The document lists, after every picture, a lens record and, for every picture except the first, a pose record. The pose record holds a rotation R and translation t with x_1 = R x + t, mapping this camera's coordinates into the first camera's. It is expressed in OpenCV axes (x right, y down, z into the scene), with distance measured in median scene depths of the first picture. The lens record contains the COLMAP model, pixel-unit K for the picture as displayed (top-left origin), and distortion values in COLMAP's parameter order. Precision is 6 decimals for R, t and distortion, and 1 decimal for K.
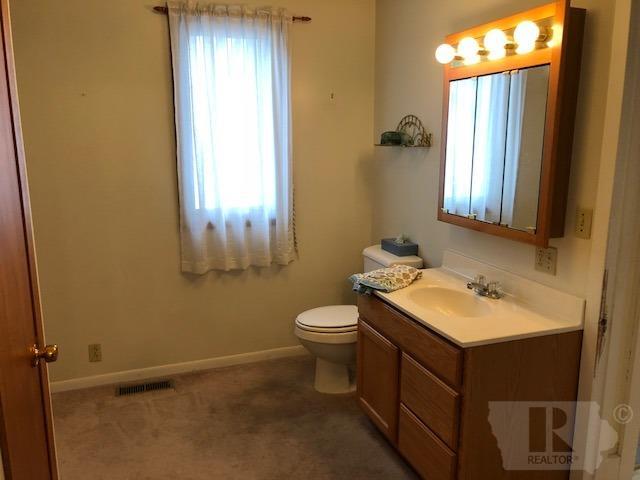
lens RADIAL K [[520.7, 0, 319.8], [0, 520.7, 239.6], [0, 0, 1]] dist [0.042649, -0.037940]
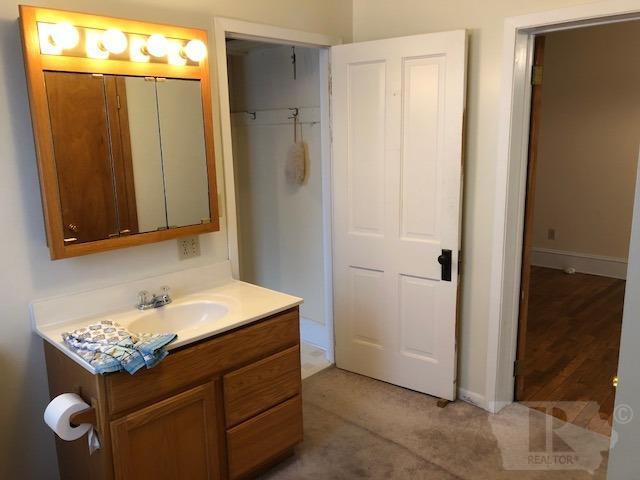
lens RADIAL K [[520.7, 0, 320.0], [0, 520.7, 238.9], [0, 0, 1]] dist [0.042649, -0.037940]
pose [[-0.434468, -0.173218, 0.883874, -0.700655], [0.190273, 0.941534, 0.278046, -0.240598], [-0.880360, 0.288980, -0.376108, 1.154702]]
